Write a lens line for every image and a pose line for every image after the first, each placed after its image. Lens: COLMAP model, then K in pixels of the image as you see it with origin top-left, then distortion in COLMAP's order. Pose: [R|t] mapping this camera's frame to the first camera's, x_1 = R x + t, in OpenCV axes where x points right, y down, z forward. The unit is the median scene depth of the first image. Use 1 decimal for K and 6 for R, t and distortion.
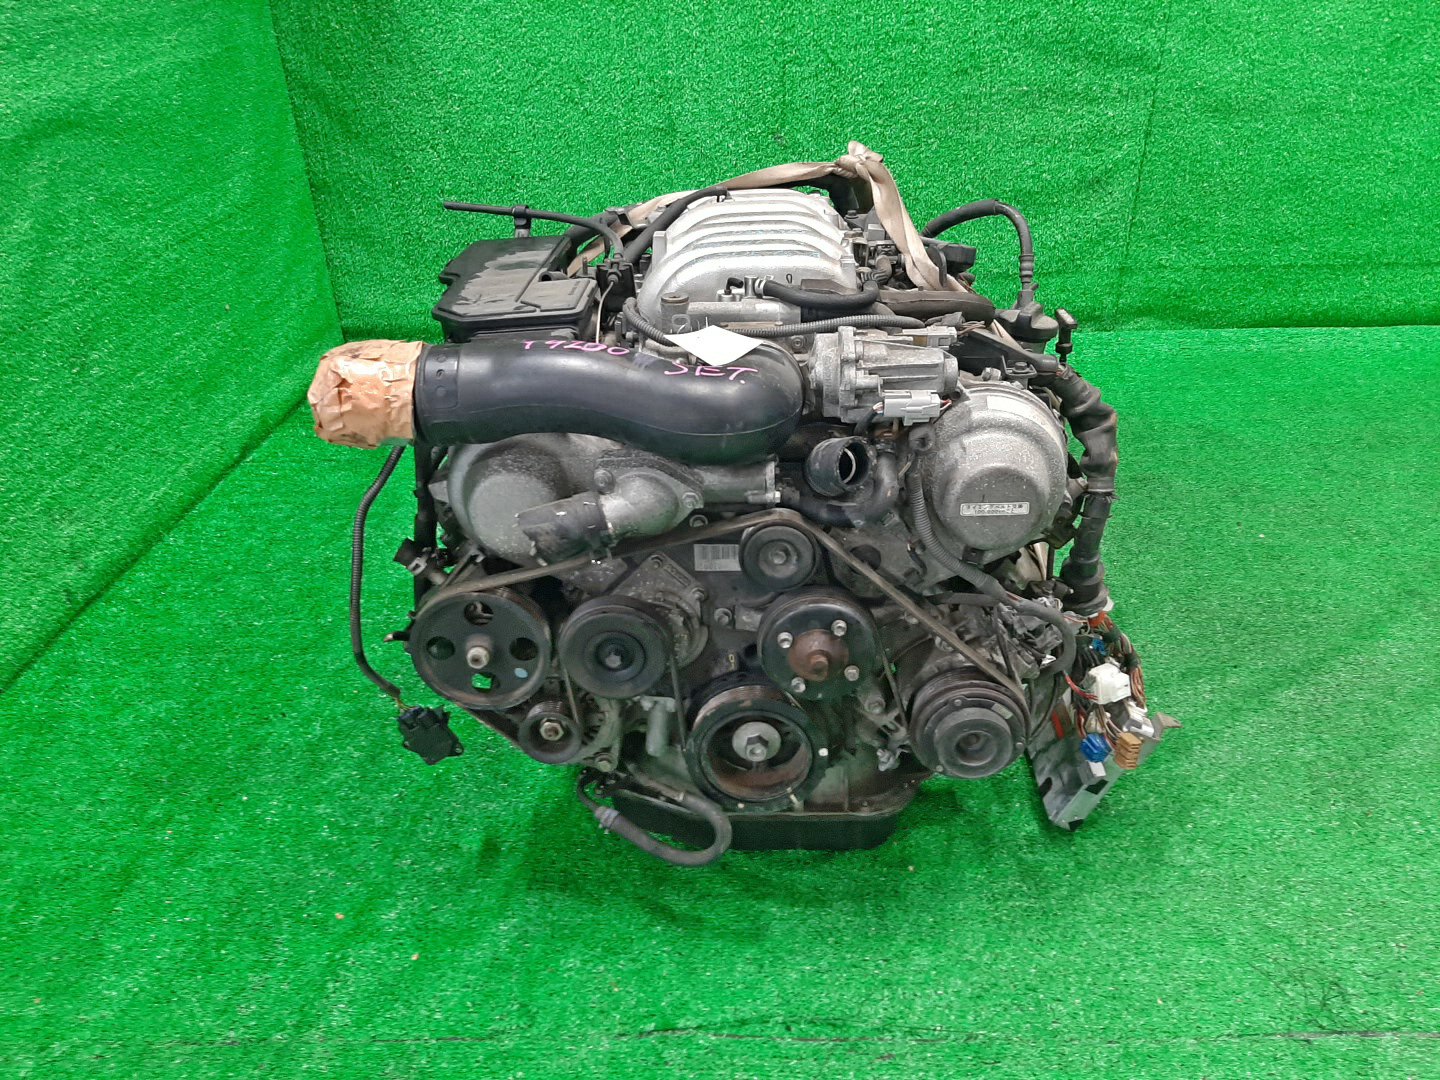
lens RADIAL K [[1126.8, 0, 741.8], [0, 1126.8, 540.0], [0, 0, 1]] dist [0.052226, -0.099219]
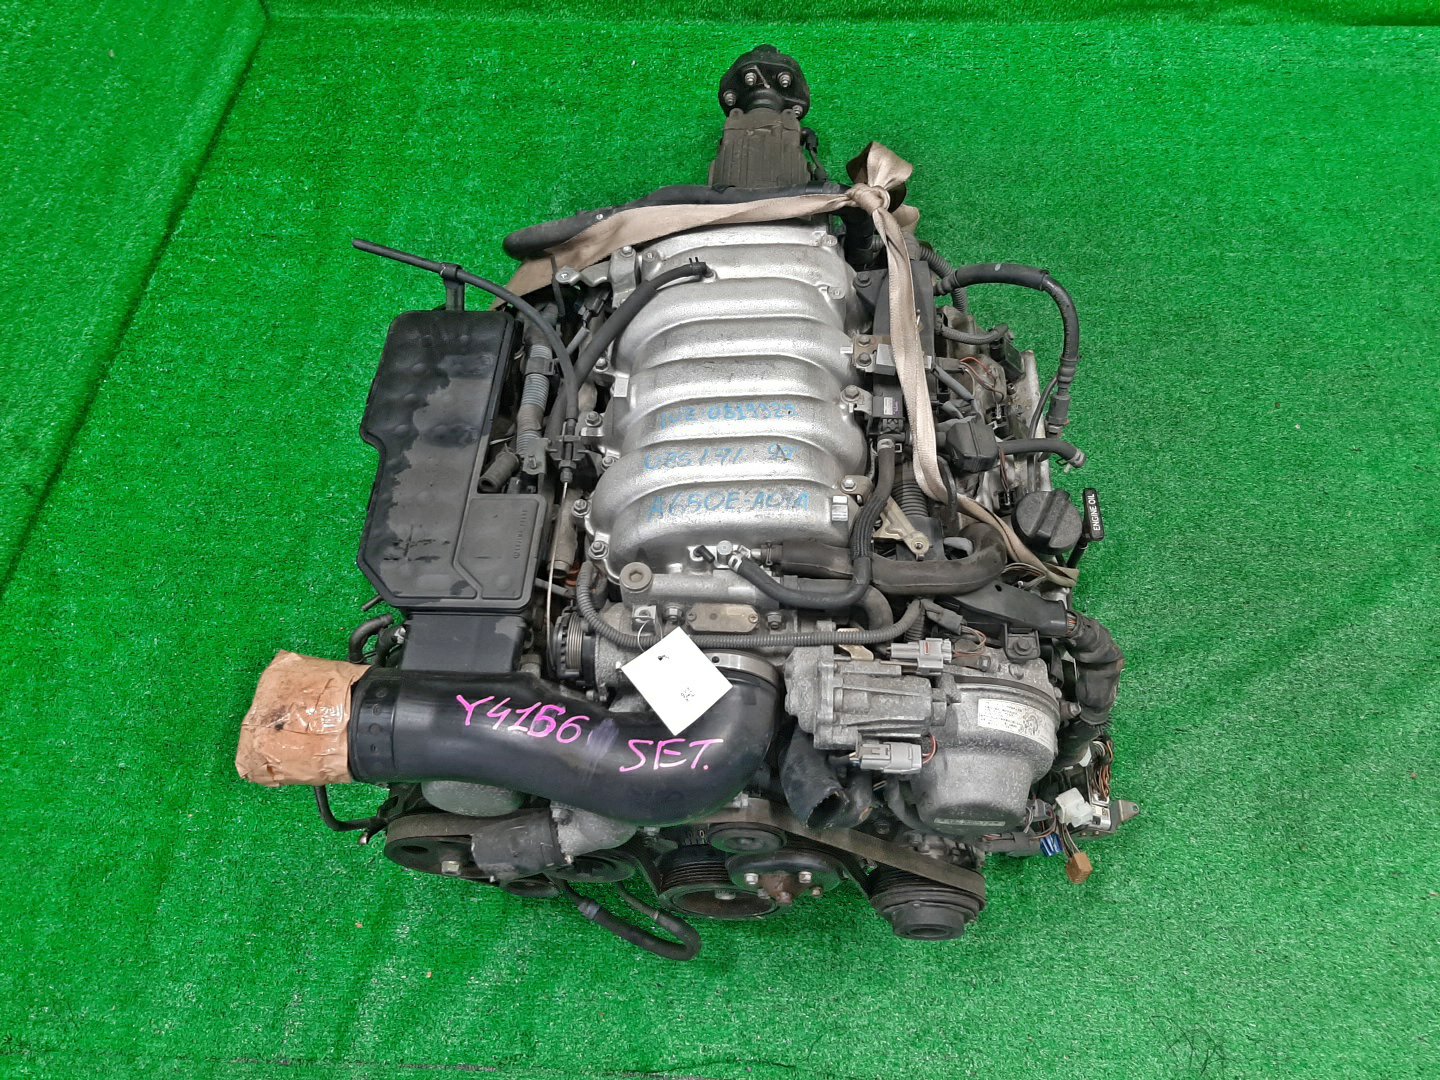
lens RADIAL K [[1126.8, 0, 741.8], [0, 1126.8, 540.0], [0, 0, 1]] dist [0.052226, -0.099219]
pose [[0.999627, 0.026887, -0.004853, 0.022312], [-0.020599, 0.858358, 0.512637, -0.587322], [0.017949, -0.512346, 0.858592, 0.234252]]
